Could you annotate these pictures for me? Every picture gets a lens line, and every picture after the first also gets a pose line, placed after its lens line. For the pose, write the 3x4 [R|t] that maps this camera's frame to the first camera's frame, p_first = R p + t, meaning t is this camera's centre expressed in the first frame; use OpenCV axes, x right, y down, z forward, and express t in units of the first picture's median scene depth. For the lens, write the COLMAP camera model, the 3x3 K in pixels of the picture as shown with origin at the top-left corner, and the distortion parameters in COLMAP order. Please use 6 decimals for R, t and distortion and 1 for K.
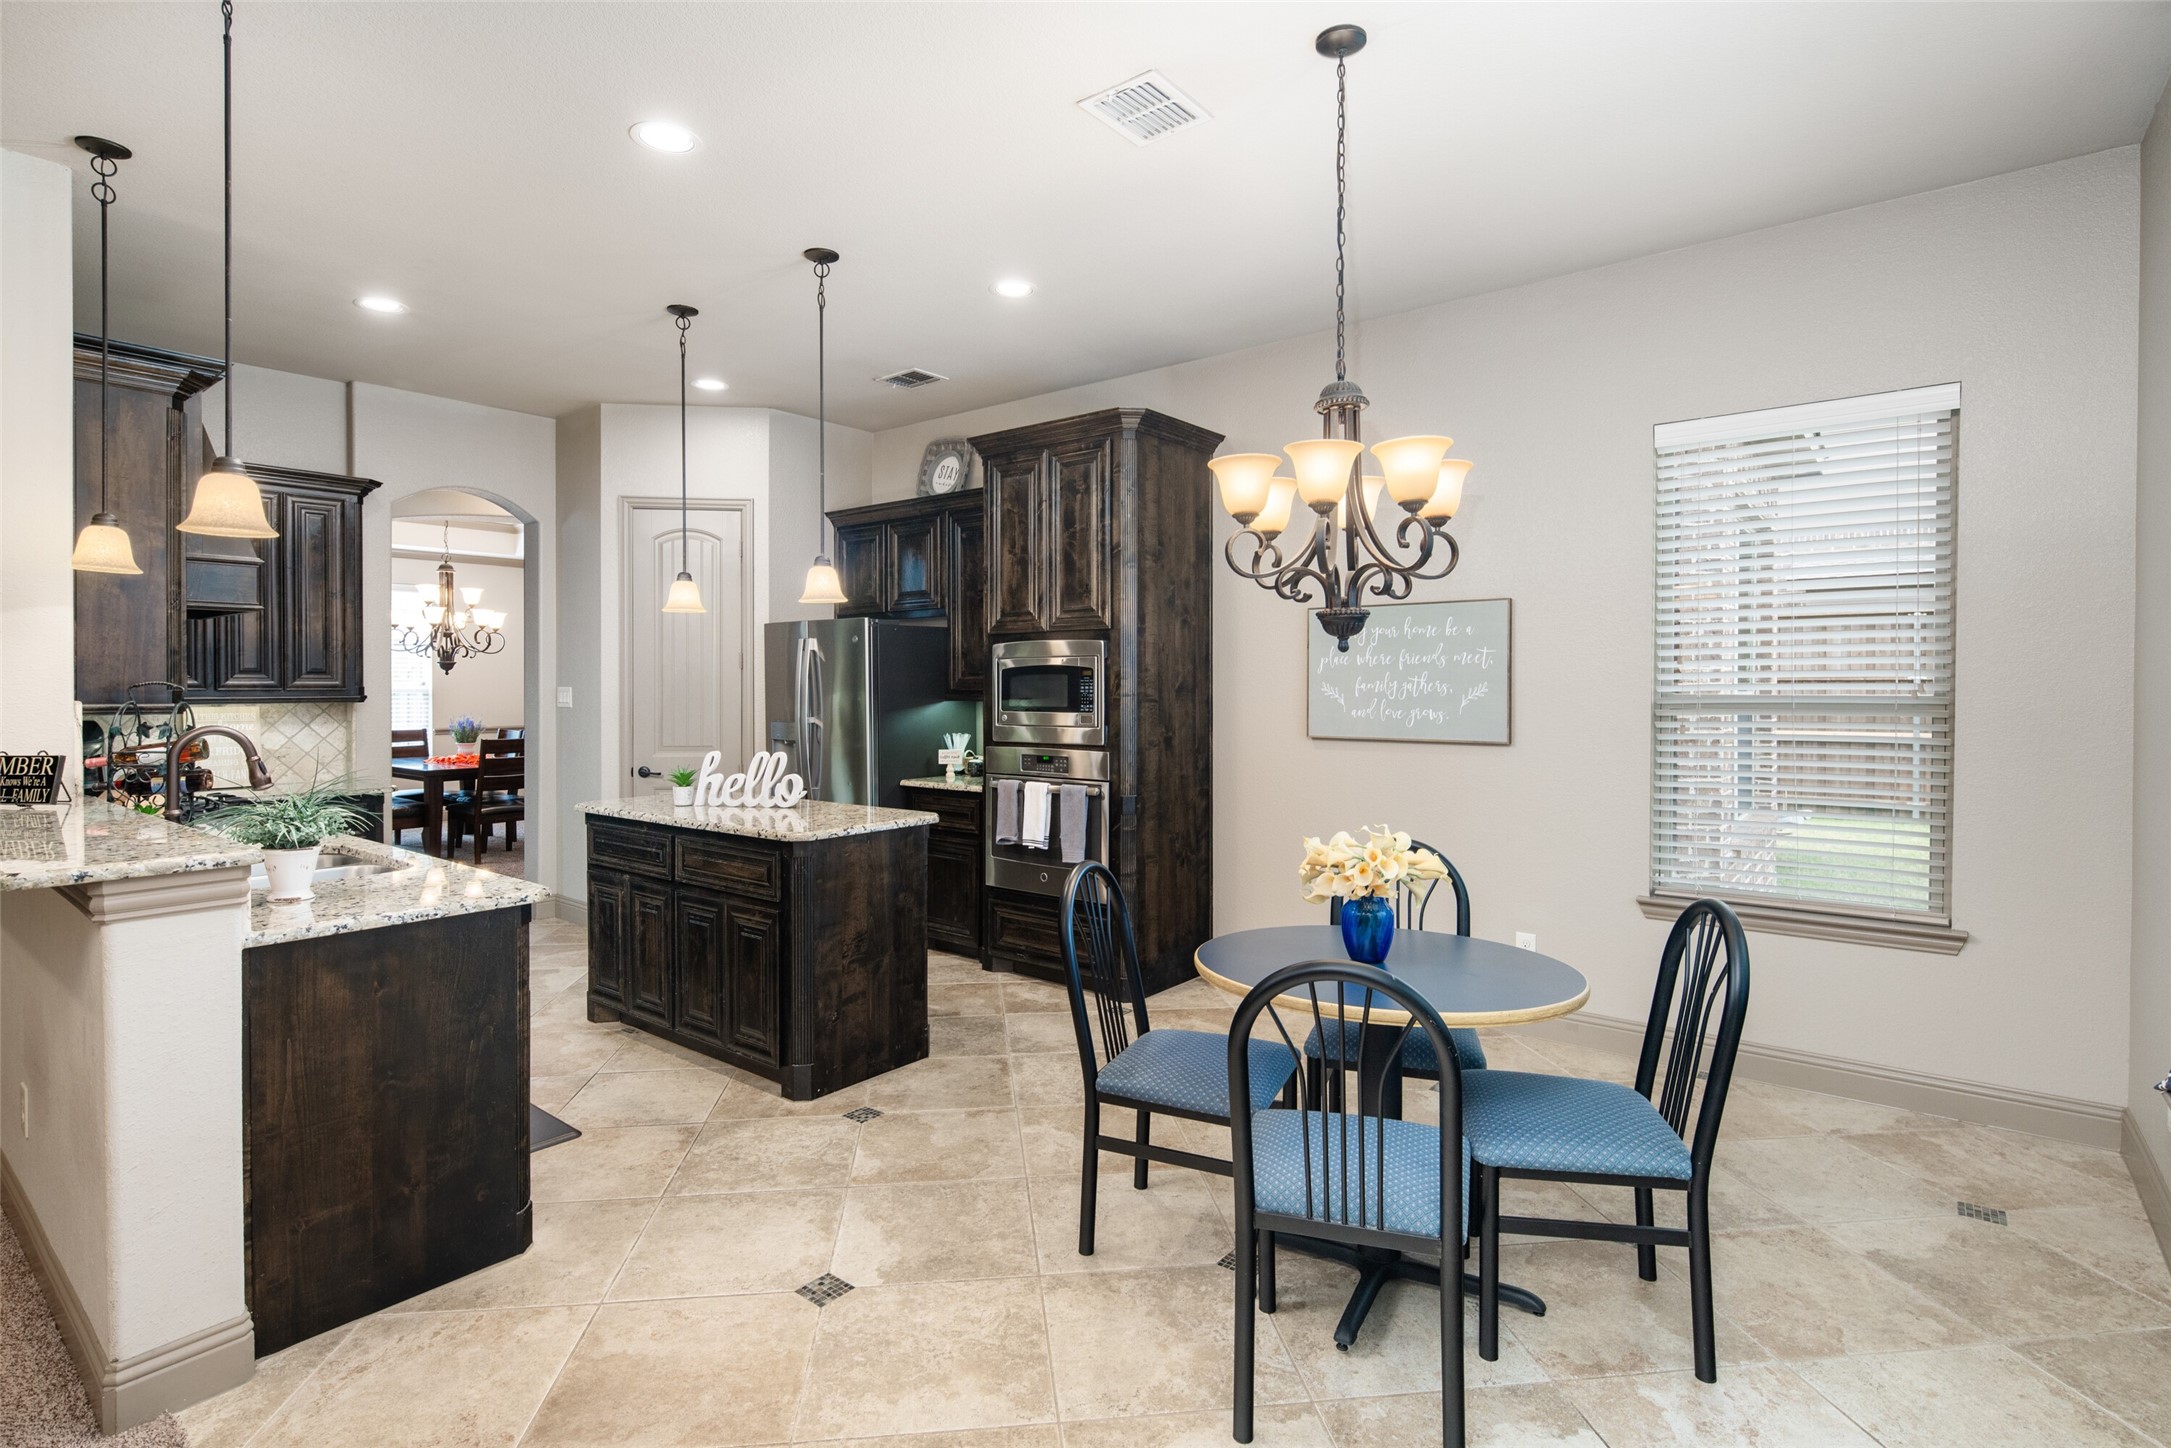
lens RADIAL K [[1053.9, 0, 1081.4], [0, 1053.9, 688.9], [0, 0, 1]] dist [0.001265, -0.000103]
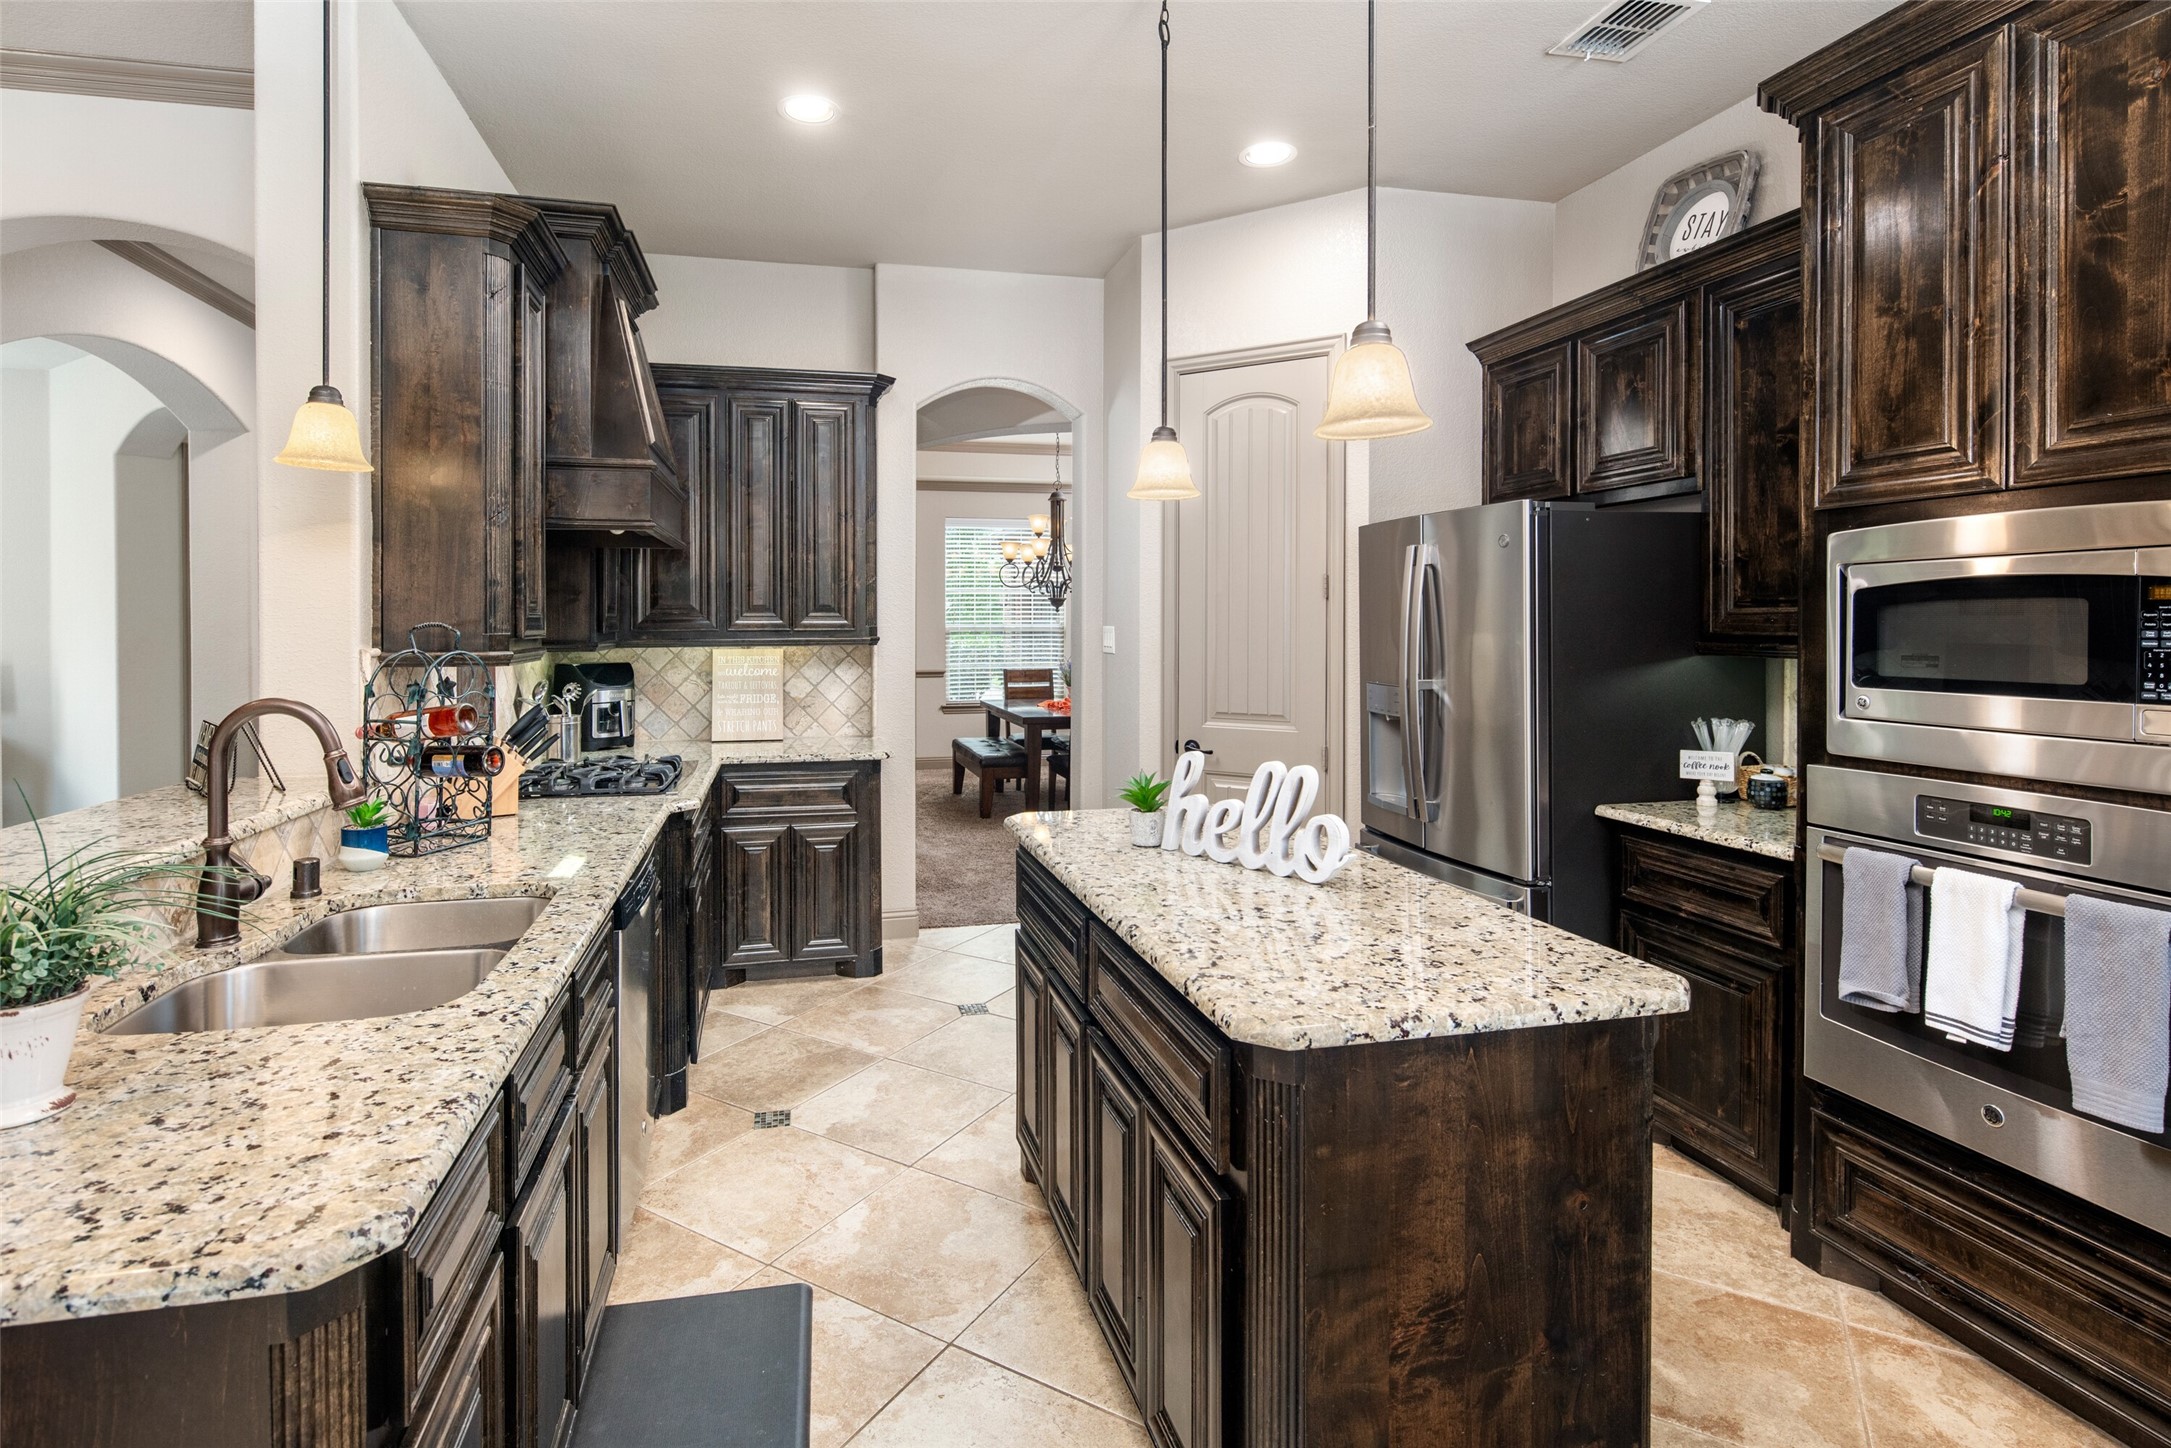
lens RADIAL K [[1067.0, 0, 1025.6], [0, 1067.0, 635.9], [0, 0, 1]] dist [0.001722, -0.000422]
pose [[0.778881, 0.007327, -0.627129, -0.068042], [-0.000954, 0.999944, 0.010498, -0.003805], [0.627171, -0.007578, 0.778845, 0.464148]]
